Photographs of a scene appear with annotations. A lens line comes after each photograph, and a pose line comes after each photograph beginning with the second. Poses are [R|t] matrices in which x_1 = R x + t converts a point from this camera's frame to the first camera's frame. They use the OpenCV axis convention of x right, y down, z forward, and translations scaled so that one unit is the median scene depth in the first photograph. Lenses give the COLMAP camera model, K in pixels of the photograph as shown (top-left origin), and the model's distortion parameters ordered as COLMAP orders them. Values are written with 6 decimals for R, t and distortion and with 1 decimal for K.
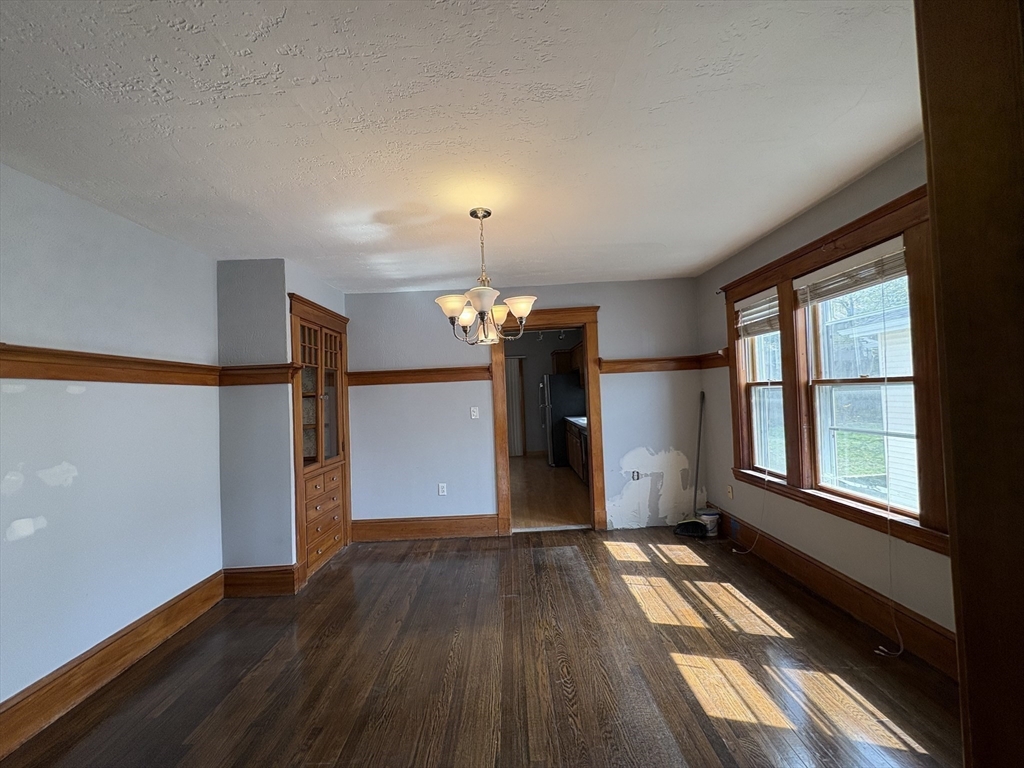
lens RADIAL K [[407.3, 0, 513.5], [0, 407.3, 382.8], [0, 0, 1]] dist [0.000773, 0.000343]
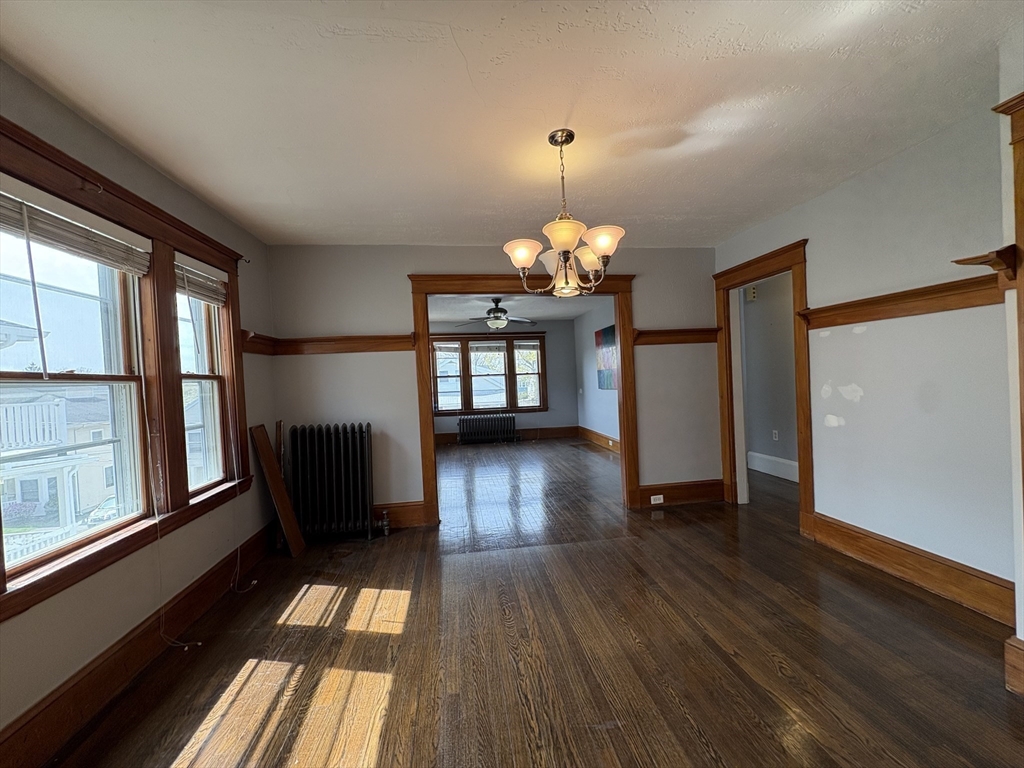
lens RADIAL K [[407.3, 0, 509.9], [0, 407.3, 384.5], [0, 0, 1]] dist [0.000773, 0.000343]
pose [[-0.988075, 0.089780, -0.125085, 0.133344], [0.092129, 0.995661, -0.013105, 0.068604], [0.123366, -0.024473, -0.992059, 1.395811]]
